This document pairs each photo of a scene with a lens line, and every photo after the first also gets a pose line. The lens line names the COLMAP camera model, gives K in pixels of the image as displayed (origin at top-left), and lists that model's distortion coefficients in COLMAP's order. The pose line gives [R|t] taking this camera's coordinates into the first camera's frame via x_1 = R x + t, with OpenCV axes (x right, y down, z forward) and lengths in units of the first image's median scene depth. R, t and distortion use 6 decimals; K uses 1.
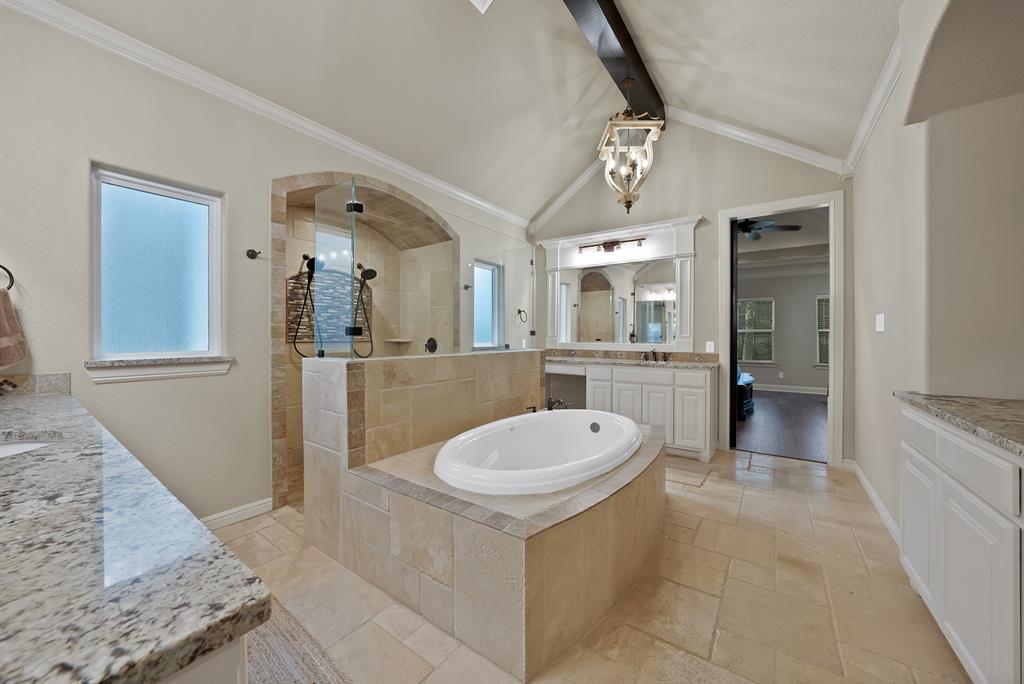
lens RADIAL K [[377.2, 0, 514.0], [0, 377.2, 340.0], [0, 0, 1]] dist [-0.015421, 0.000033]
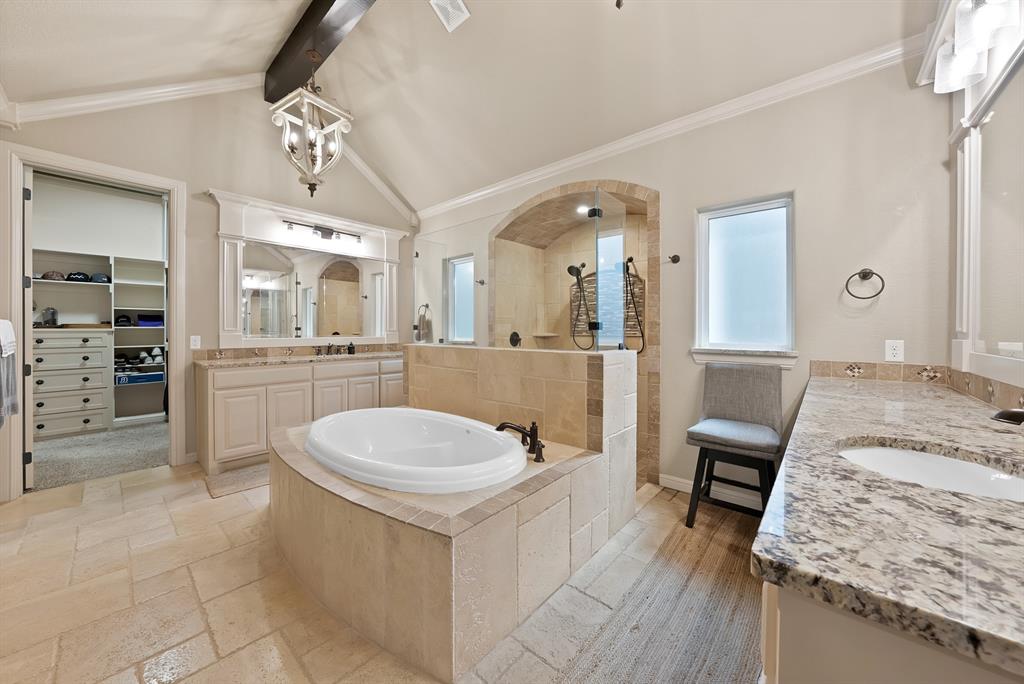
lens RADIAL K [[377.2, 0, 514.0], [0, 377.2, 340.0], [0, 0, 1]] dist [-0.015421, 0.000033]
pose [[0.119146, -0.022945, 0.992612, -0.662488], [0.006182, 0.999731, 0.022368, -0.003520], [-0.992857, 0.003471, 0.119256, 0.473438]]
